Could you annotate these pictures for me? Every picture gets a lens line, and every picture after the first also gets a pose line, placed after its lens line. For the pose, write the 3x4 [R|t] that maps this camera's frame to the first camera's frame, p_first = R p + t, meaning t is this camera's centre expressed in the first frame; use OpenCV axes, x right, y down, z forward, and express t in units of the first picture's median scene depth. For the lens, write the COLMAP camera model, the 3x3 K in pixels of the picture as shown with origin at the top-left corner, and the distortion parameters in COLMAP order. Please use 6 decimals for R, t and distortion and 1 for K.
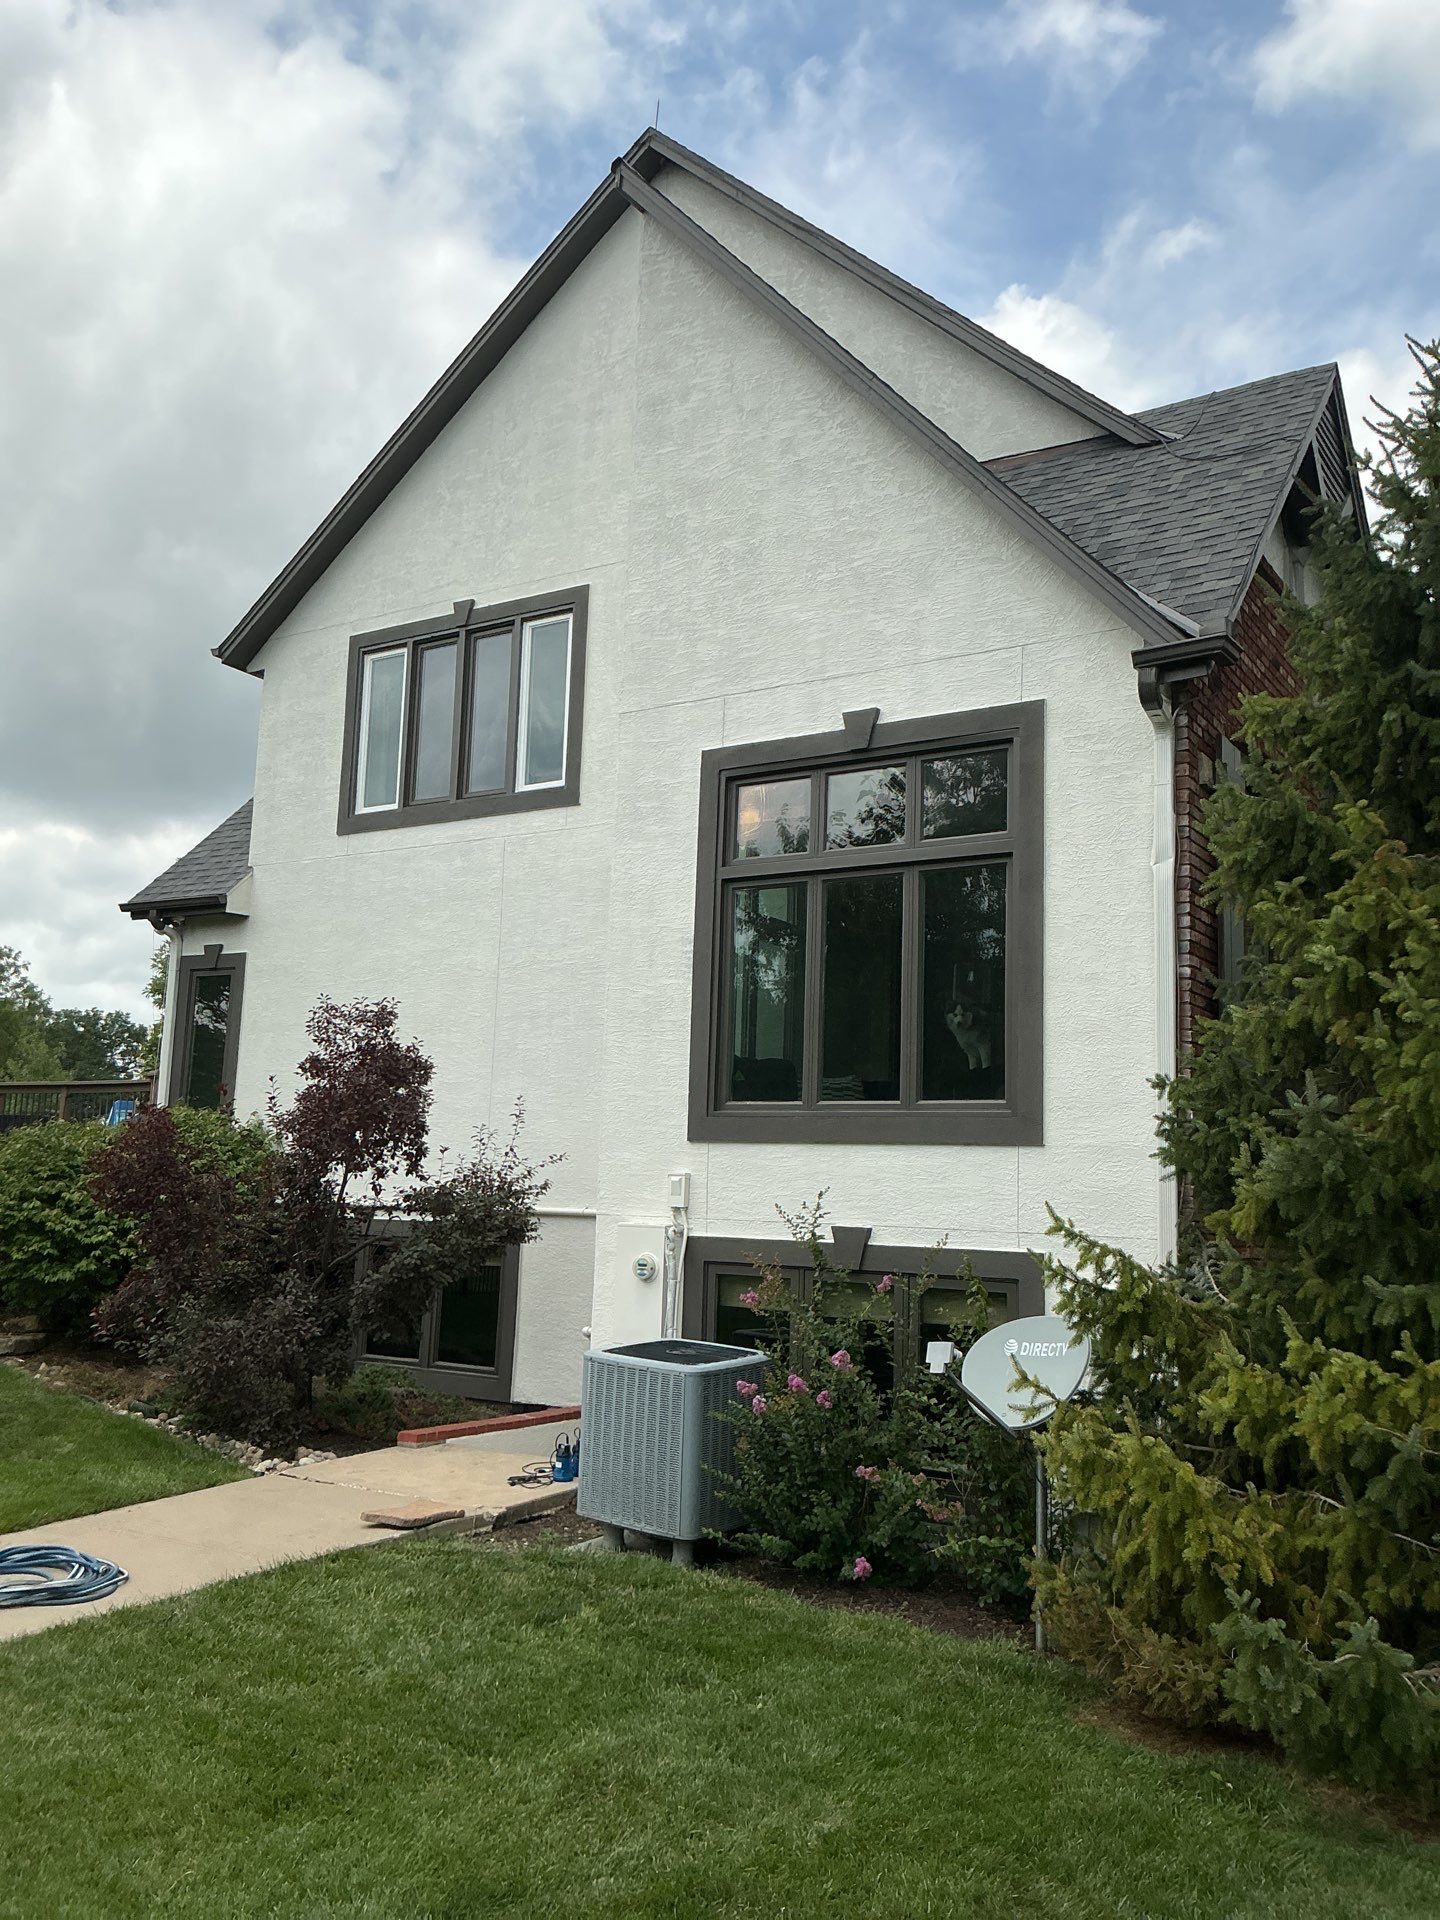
lens RADIAL K [[1584.7, 0, 731.6], [0, 1584.7, 969.4], [0, 0, 1]] dist [-0.008424, -0.003226]
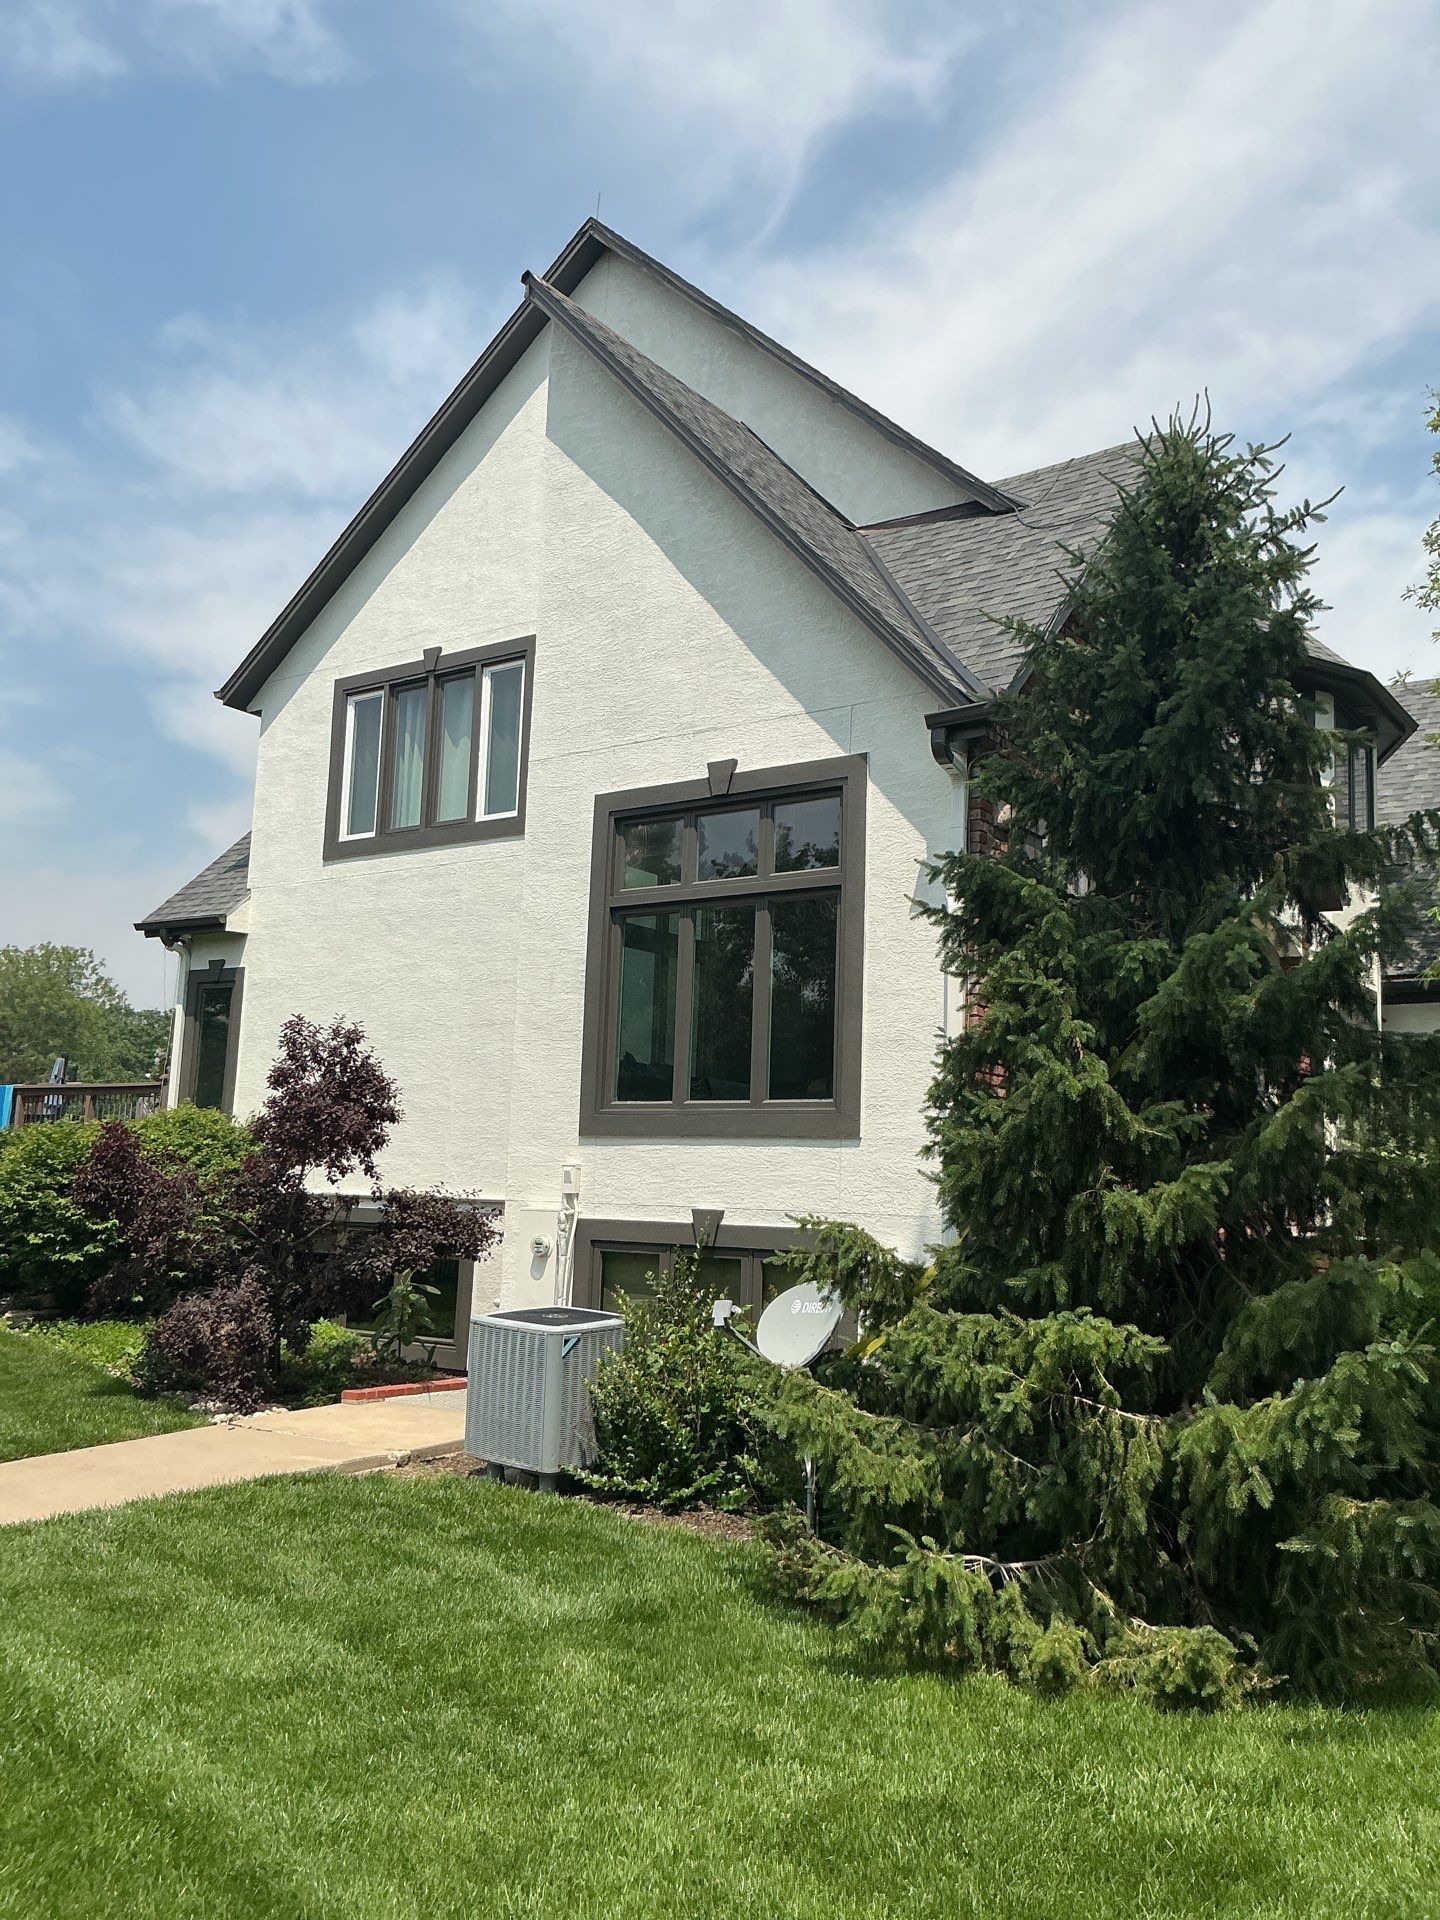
lens RADIAL K [[1580.6, 0, 720.0], [0, 1580.6, 960.0], [0, 0, 1]] dist [-0.001871, -0.002424]
pose [[0.998792, -0.008473, -0.048399, 0.113741], [0.008258, 0.999955, -0.004639, -0.011409], [0.048436, 0.004233, 0.998817, -0.123758]]
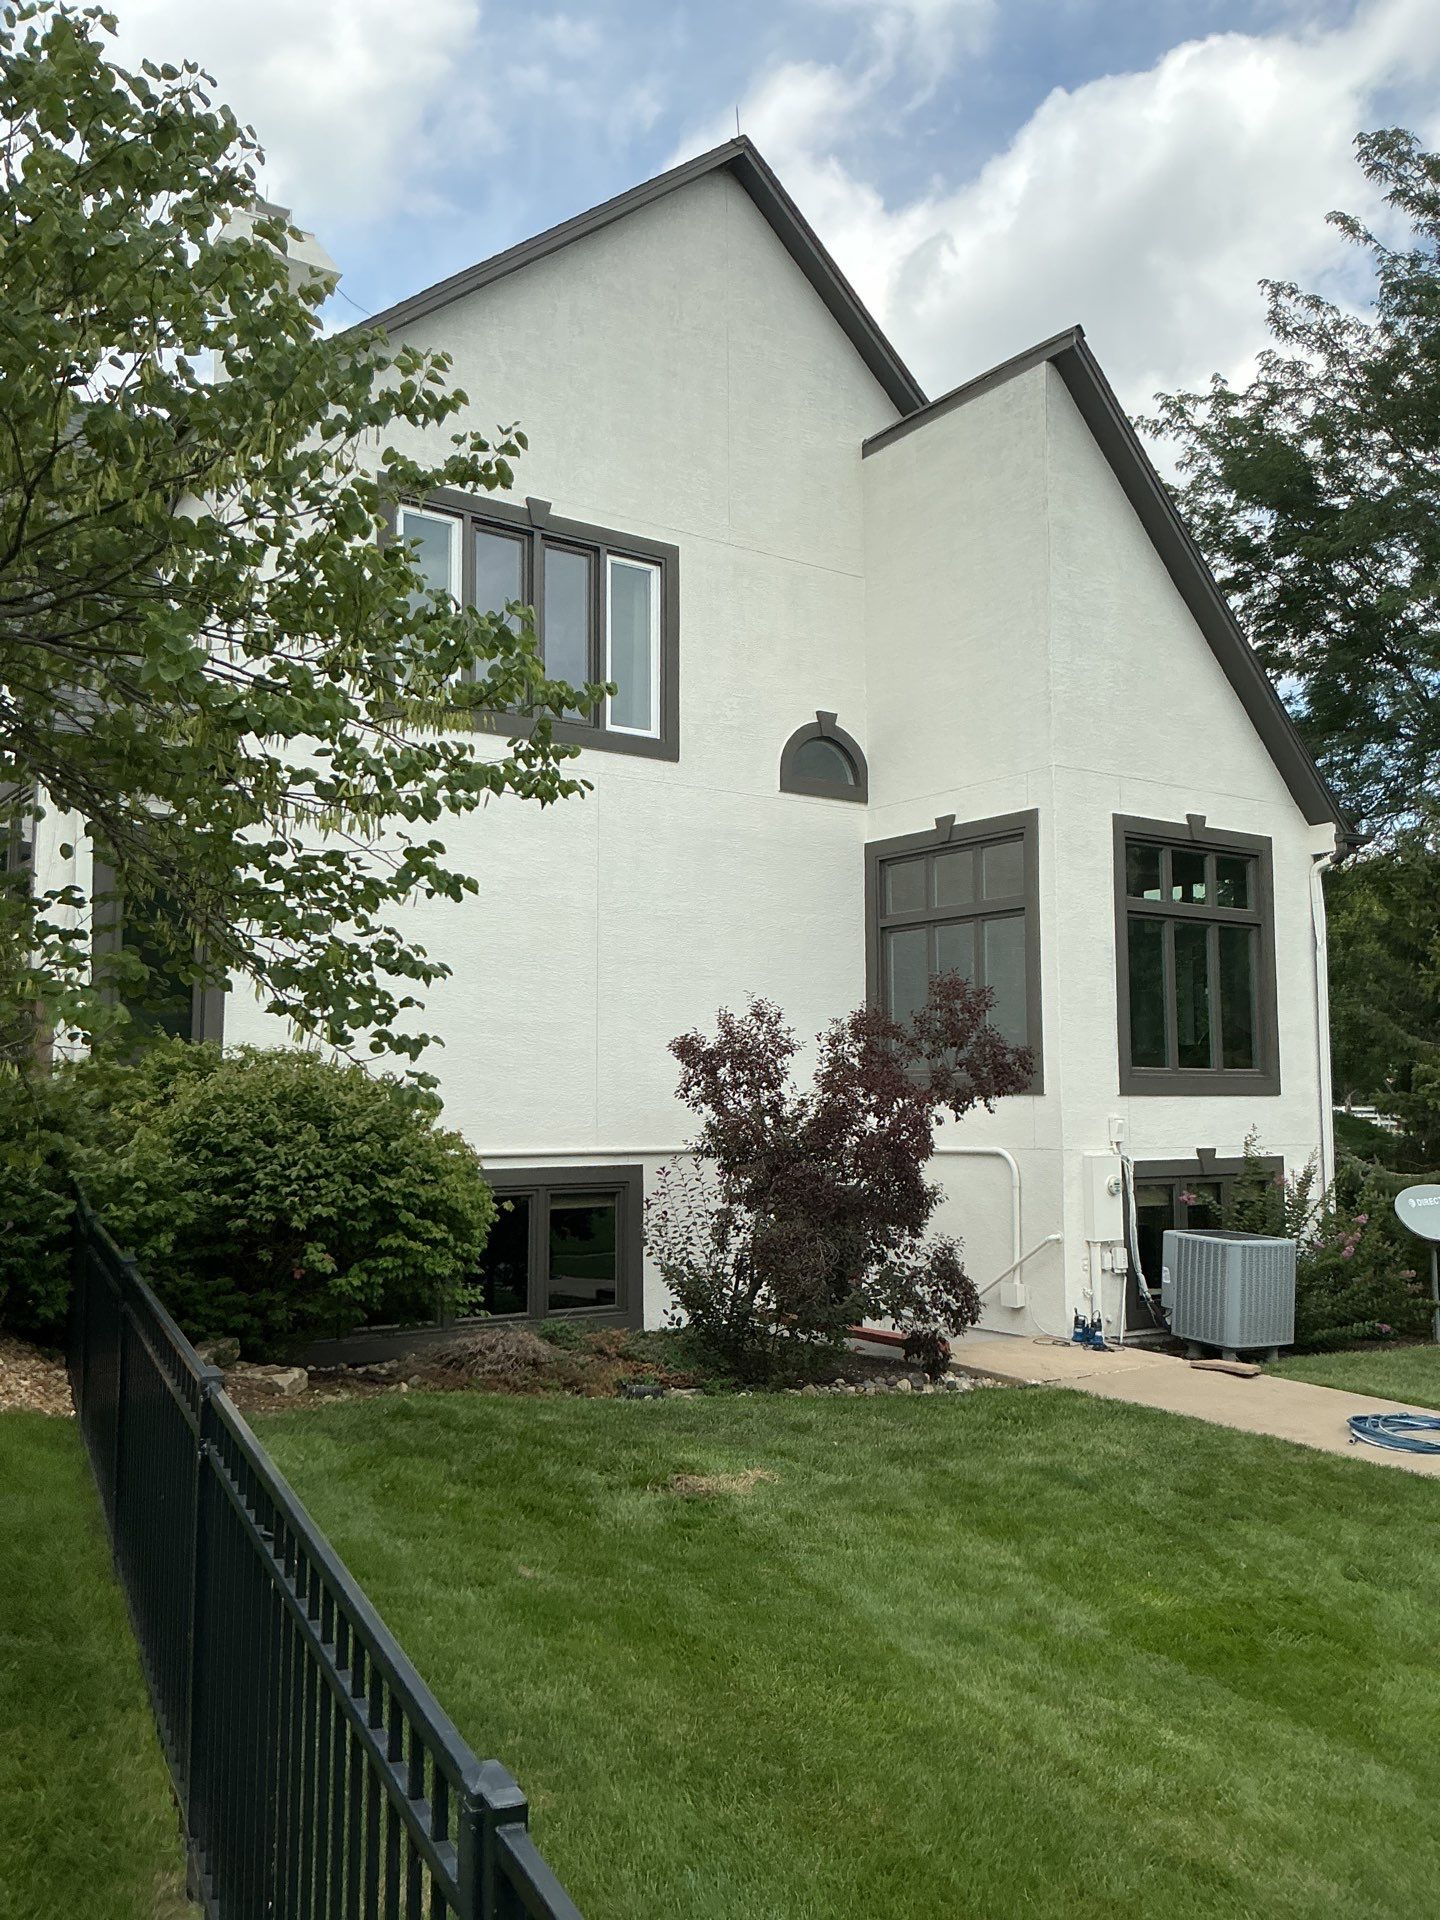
lens RADIAL K [[1584.7, 0, 731.6], [0, 1584.7, 969.4], [0, 0, 1]] dist [-0.008424, -0.003226]
pose [[0.404947, 0.049186, 0.913016, -1.260643], [-0.121226, 0.992625, 0.000292, 0.033081], [-0.906268, -0.110800, 0.407923, 0.648141]]
